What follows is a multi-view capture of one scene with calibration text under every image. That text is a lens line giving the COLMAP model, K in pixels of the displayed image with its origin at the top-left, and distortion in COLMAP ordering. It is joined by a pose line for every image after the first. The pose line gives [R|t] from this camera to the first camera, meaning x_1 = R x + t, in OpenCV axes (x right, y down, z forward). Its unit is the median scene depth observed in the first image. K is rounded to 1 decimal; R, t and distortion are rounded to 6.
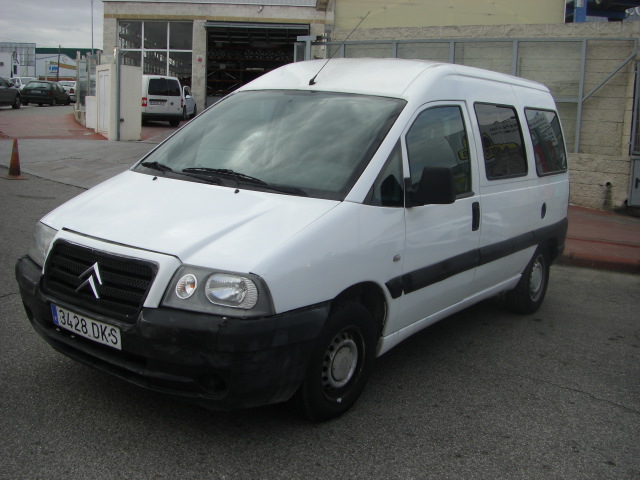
lens RADIAL K [[716.9, 0, 317.2], [0, 716.9, 238.0], [0, 0, 1]] dist [-0.180323, 0.134674]
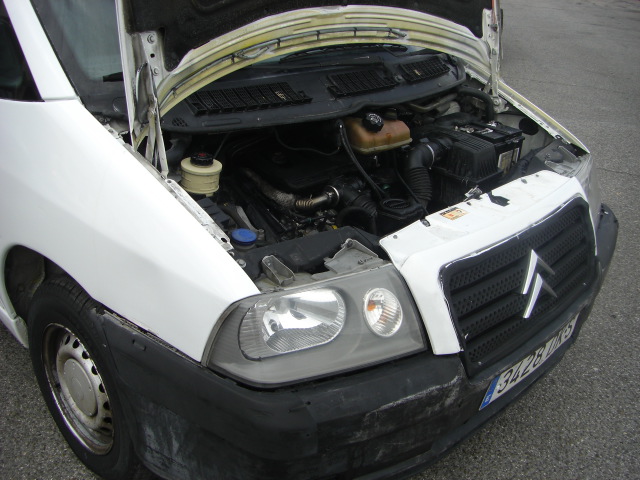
lens RADIAL K [[716.9, 0, 317.2], [0, 716.9, 238.0], [0, 0, 1]] dist [-0.180323, 0.134674]
pose [[0.133505, -0.453308, 0.881299, -0.839667], [0.125058, 0.889857, 0.438765, -0.244795], [-0.983126, 0.051637, 0.175490, 1.090463]]
